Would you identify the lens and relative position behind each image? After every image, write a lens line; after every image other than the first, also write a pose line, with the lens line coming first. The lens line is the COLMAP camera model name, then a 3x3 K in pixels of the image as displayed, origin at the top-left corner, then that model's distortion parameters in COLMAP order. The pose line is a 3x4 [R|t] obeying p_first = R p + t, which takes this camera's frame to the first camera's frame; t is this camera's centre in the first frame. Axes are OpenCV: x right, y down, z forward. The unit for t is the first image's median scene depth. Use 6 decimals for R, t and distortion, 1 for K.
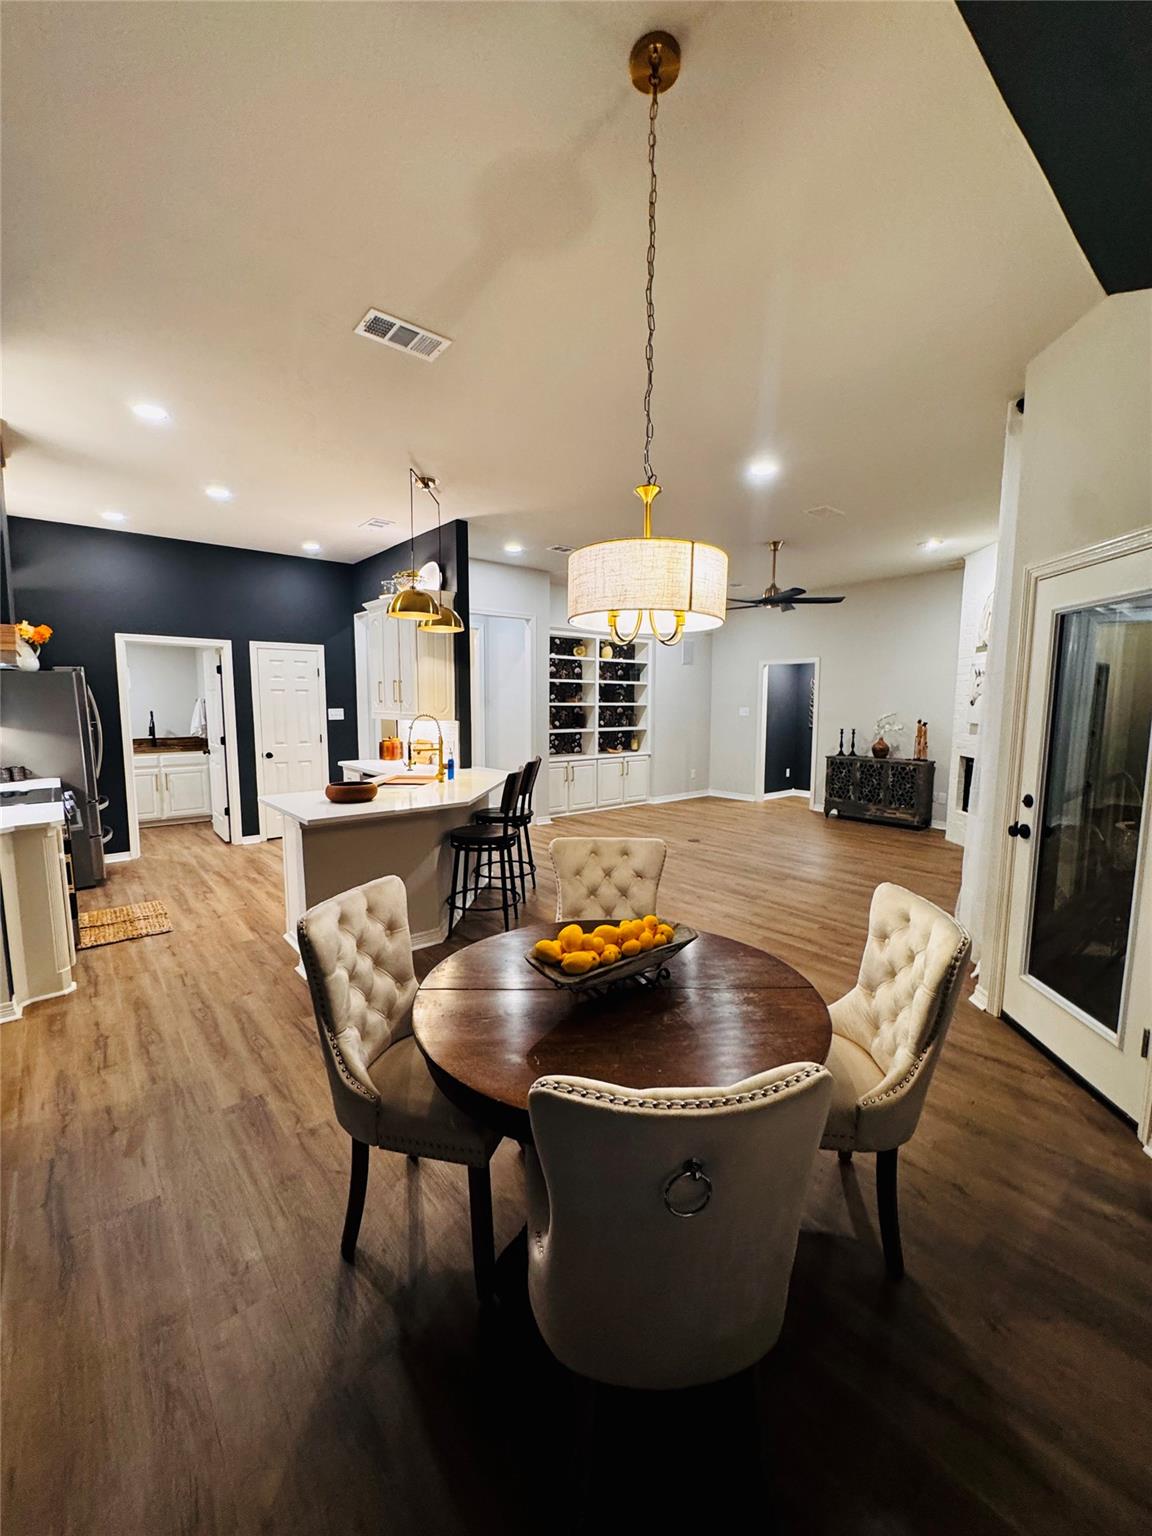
lens RADIAL K [[614.2, 0, 576.0], [0, 614.2, 768.0], [0, 0, 1]] dist [-0.001242, -0.000044]
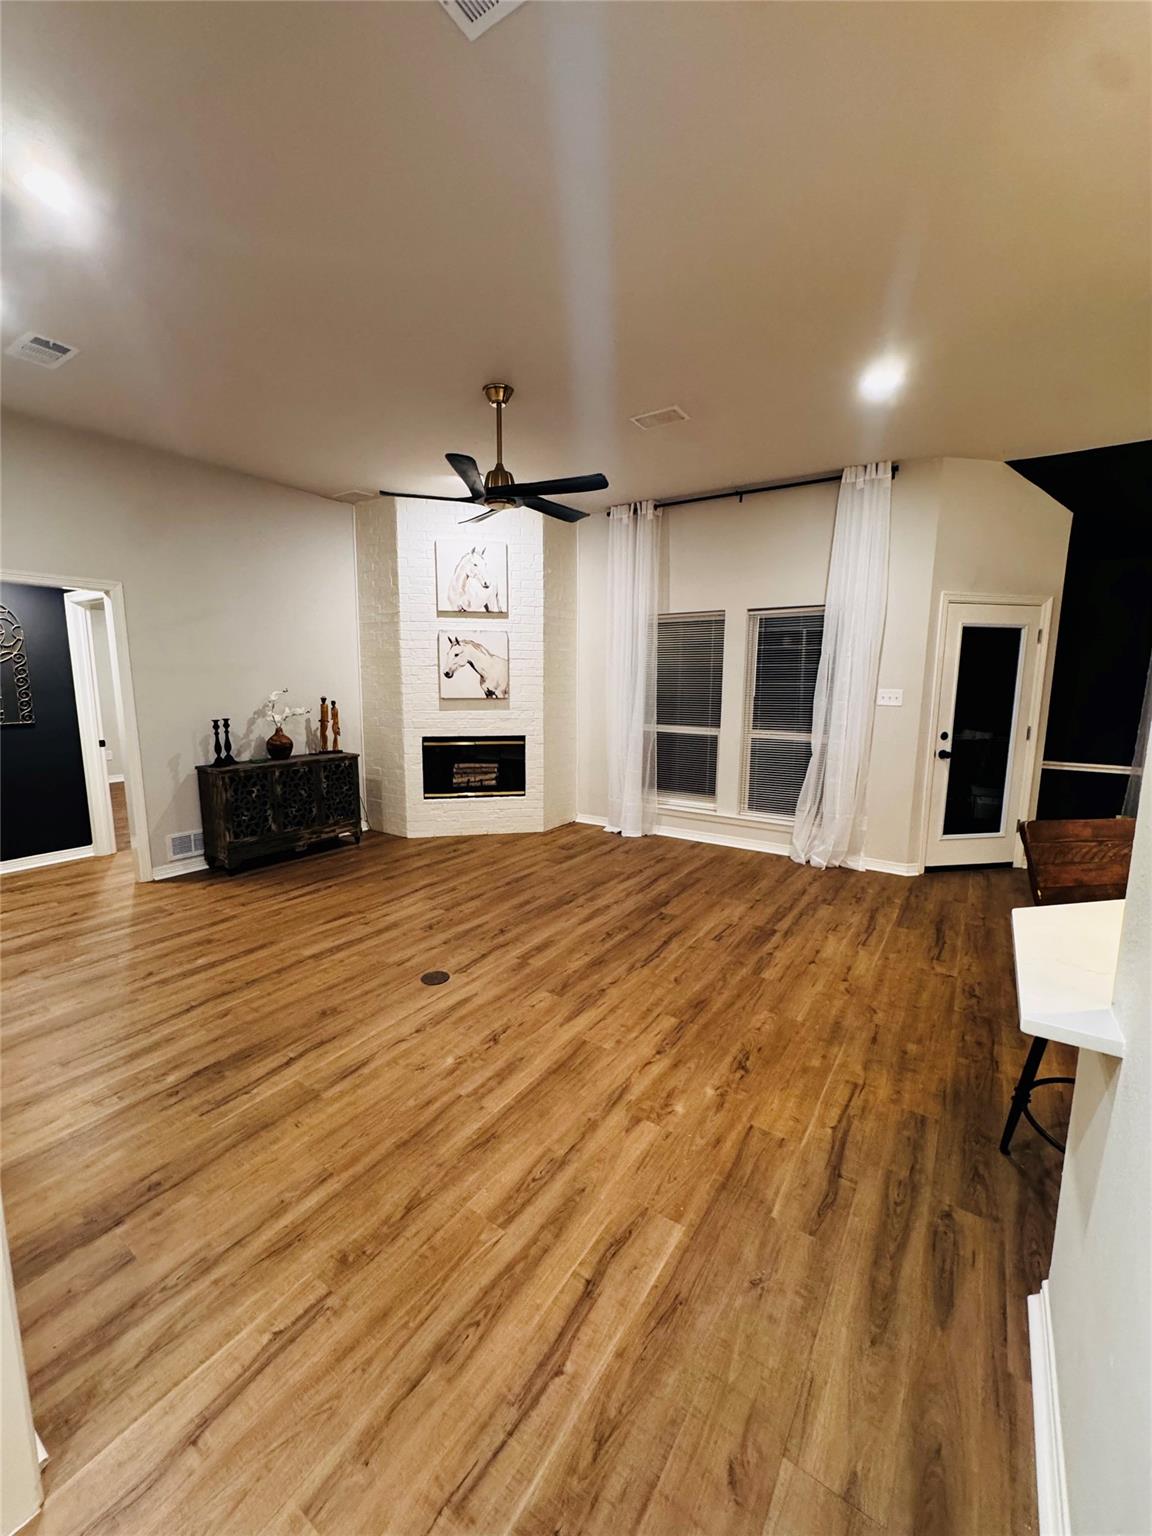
lens RADIAL K [[617.3, 0, 576.9], [0, 617.3, 762.4], [0, 0, 1]] dist [-0.007286, -0.000002]
pose [[-0.267601, -0.136852, 0.953762, -0.313034], [0.097713, 0.980904, 0.168162, -0.131908], [-0.958562, 0.138196, -0.249119, 1.231614]]
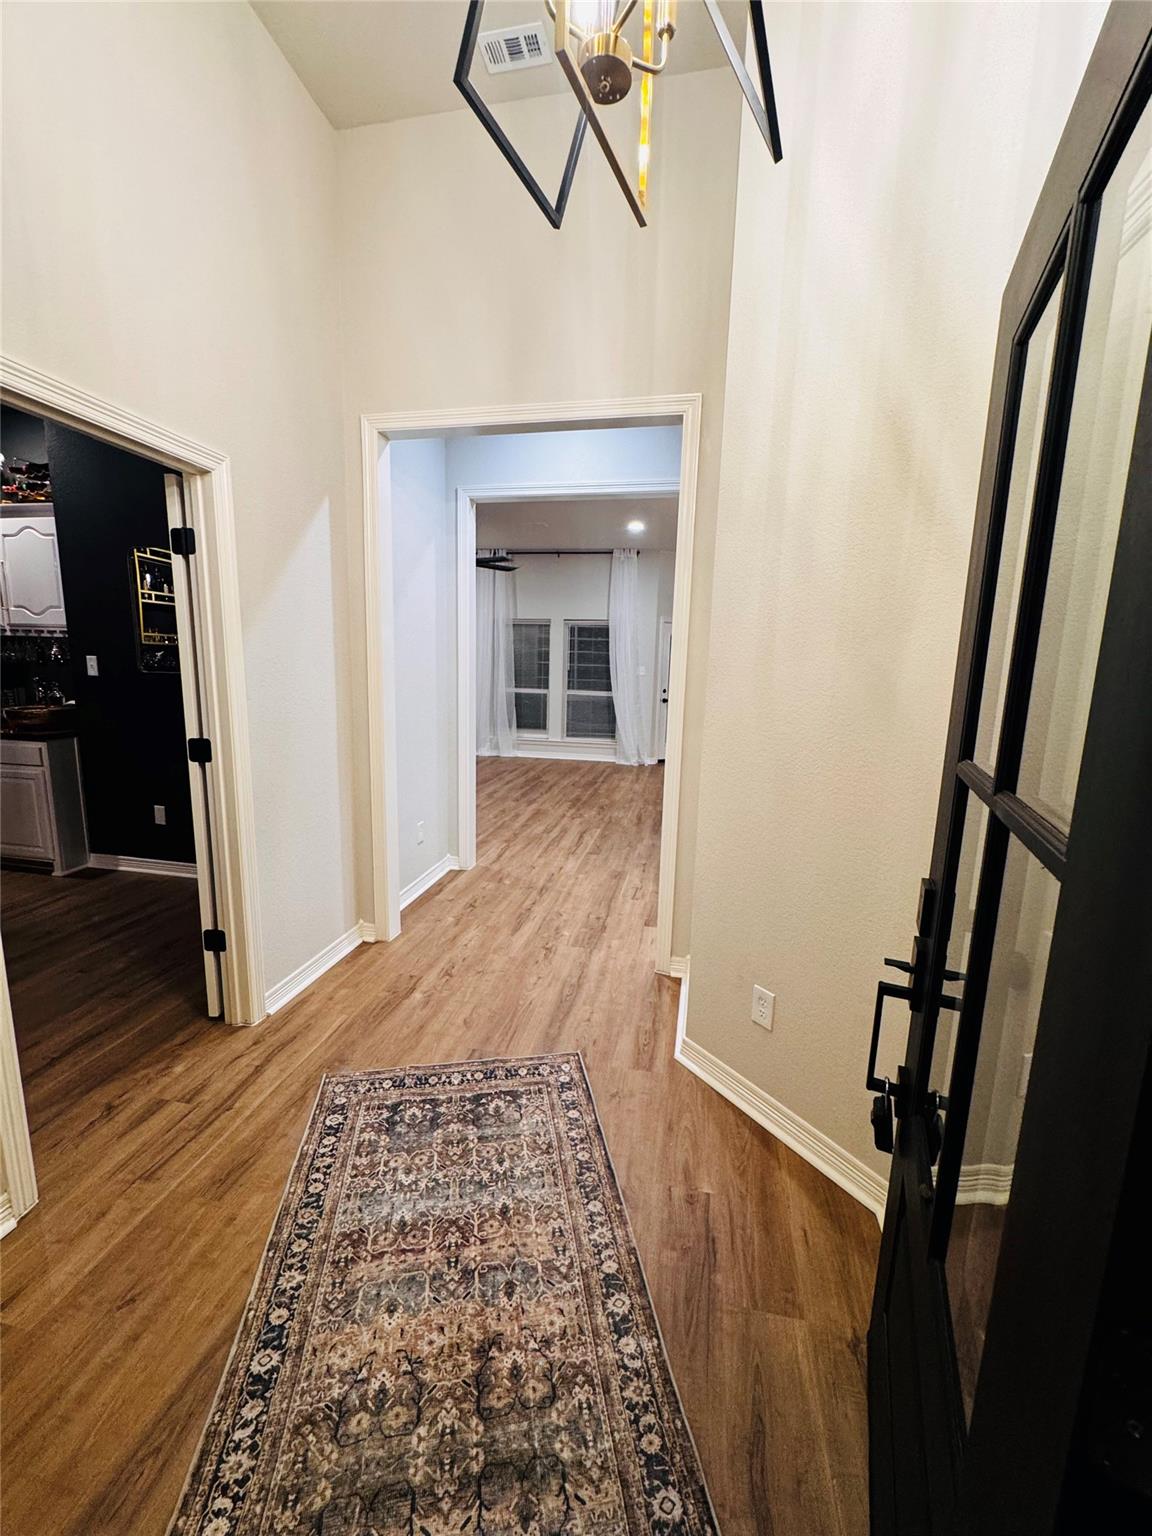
lens RADIAL K [[614.2, 0, 576.0], [0, 614.2, 768.0], [0, 0, 1]] dist [-0.001242, -0.000044]
pose [[-0.618611, -0.148397, 0.771556, -0.799404], [0.059549, 0.970322, 0.234371, -0.177409], [-0.783437, 0.190930, -0.591415, 1.742510]]
